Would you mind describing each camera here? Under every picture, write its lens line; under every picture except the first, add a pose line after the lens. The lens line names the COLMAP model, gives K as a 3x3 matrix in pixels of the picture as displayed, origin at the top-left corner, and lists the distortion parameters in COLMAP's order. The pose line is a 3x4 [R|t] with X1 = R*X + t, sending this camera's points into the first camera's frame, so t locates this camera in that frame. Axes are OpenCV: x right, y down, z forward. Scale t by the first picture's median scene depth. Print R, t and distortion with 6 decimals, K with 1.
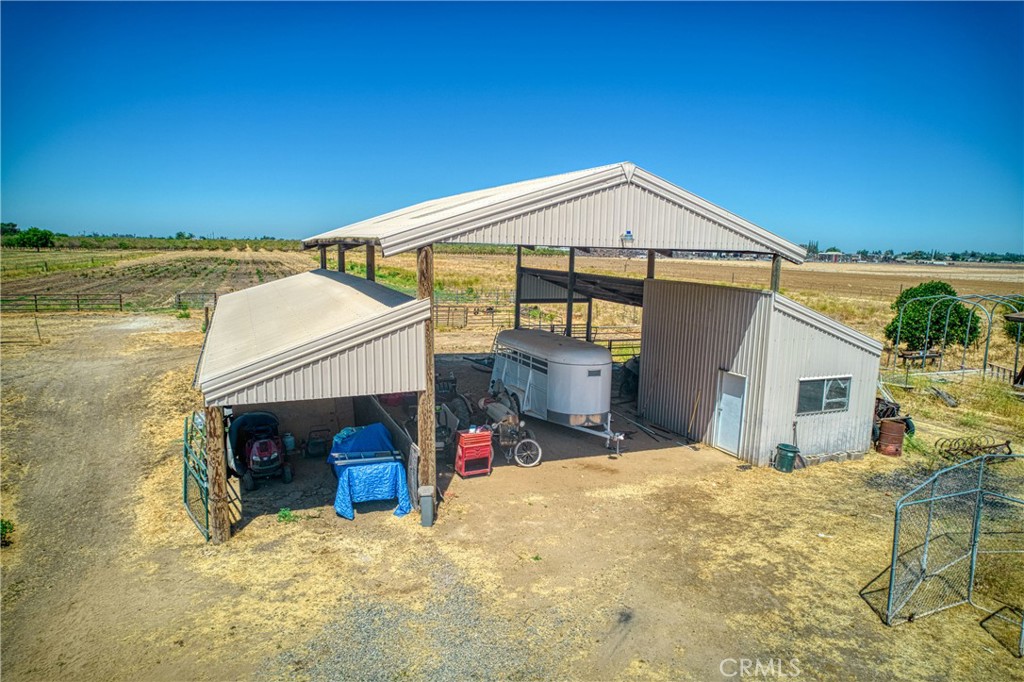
lens RADIAL K [[655.9, 0, 512.0], [0, 655.9, 341.0], [0, 0, 1]] dist [-0.070603, 0.060244]
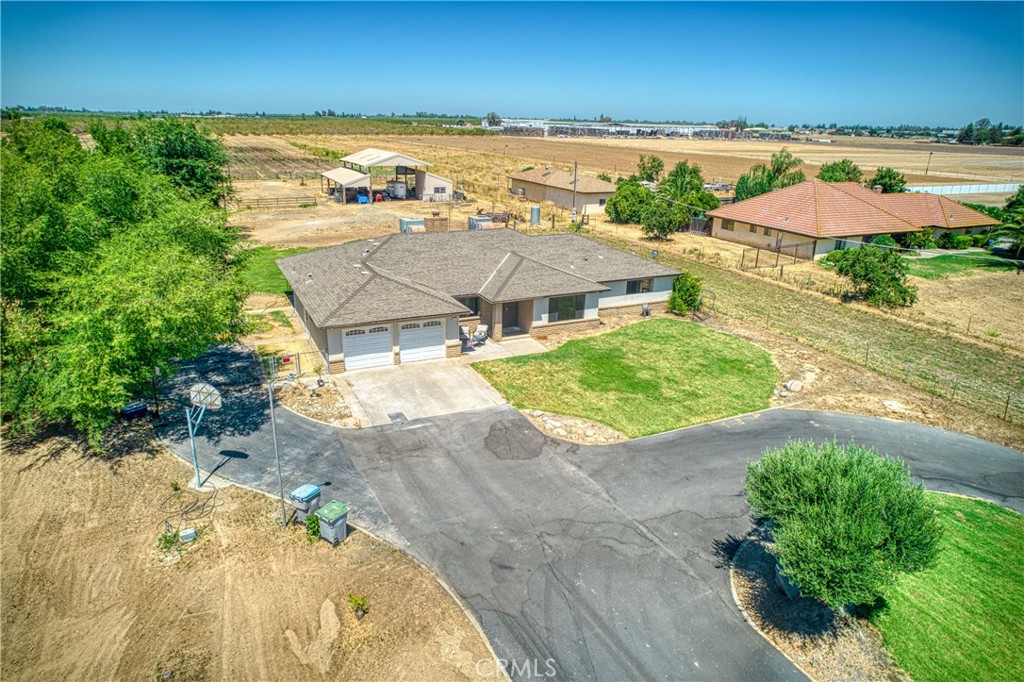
lens RADIAL K [[655.9, 0, 512.0], [0, 655.9, 341.0], [0, 0, 1]] dist [-0.070603, 0.060244]
pose [[0.997987, -0.022065, 0.059464, 0.795367], [0.010551, 0.982227, 0.187400, 0.342359], [-0.062542, -0.186396, 0.980482, -5.331913]]
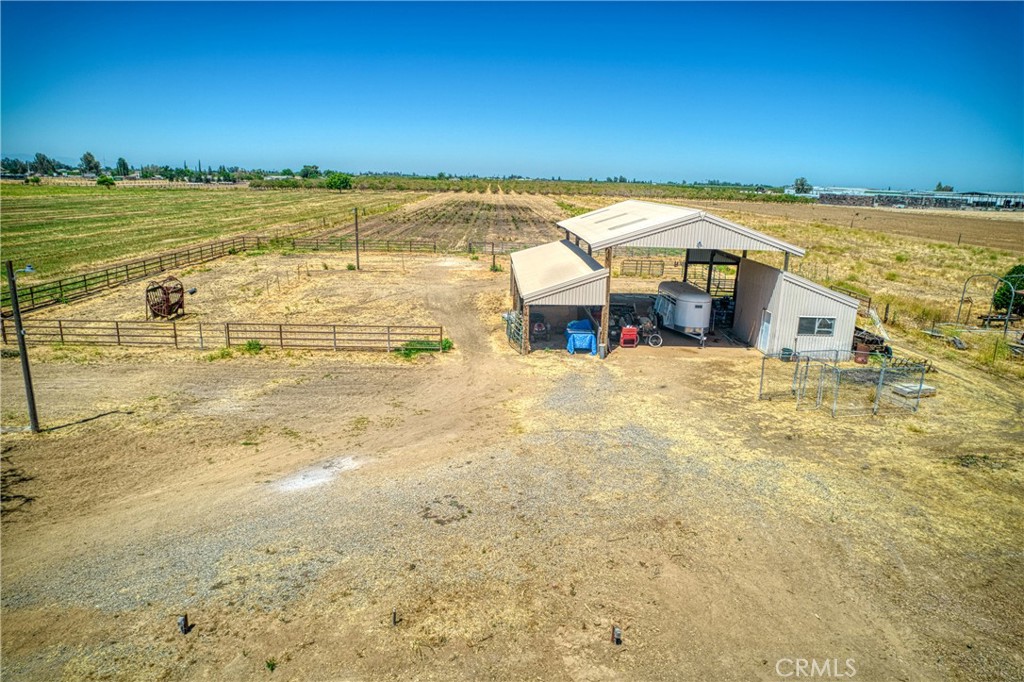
lens RADIAL K [[655.9, 0, 512.0], [0, 655.9, 341.0], [0, 0, 1]] dist [-0.070603, 0.060244]
pose [[0.936124, 0.086961, -0.340747, 0.315642], [-0.055673, 0.993372, 0.100566, -0.015738], [0.347234, -0.075172, 0.934761, -1.163409]]
